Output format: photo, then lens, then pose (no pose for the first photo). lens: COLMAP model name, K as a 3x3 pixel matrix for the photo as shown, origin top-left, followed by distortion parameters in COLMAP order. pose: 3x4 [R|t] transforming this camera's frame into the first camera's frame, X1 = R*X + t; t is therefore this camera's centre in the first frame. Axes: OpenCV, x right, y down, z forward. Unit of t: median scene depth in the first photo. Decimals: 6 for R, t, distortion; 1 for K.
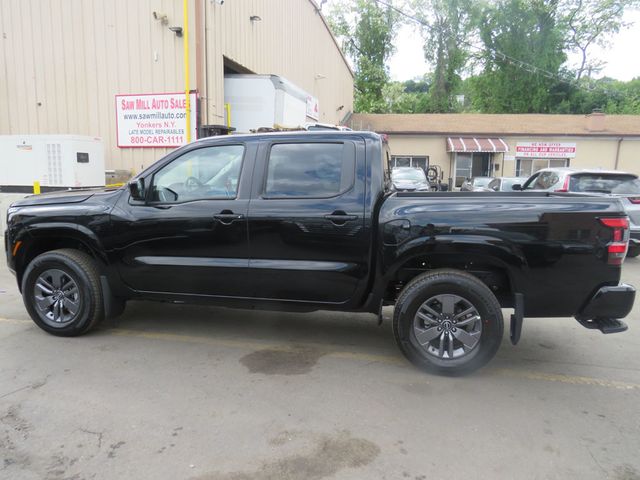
lens RADIAL K [[453.6, 0, 311.0], [0, 453.6, 240.6], [0, 0, 1]] dist [-0.021000, 0.002197]
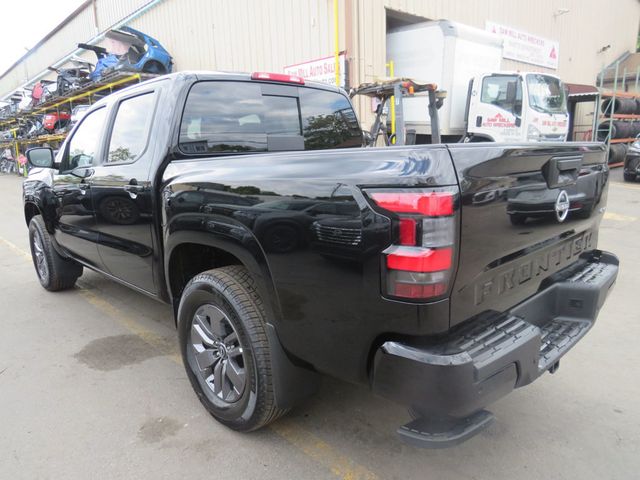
lens RADIAL K [[456.9, 0, 320.0], [0, 456.9, 240.0], [0, 0, 1]] dist [-0.039181, 0.003876]
pose [[0.825946, 0.073408, -0.558949, 0.257523], [-0.038682, 0.996529, 0.073718, -0.009724], [0.562420, -0.039266, 0.825919, 0.177941]]
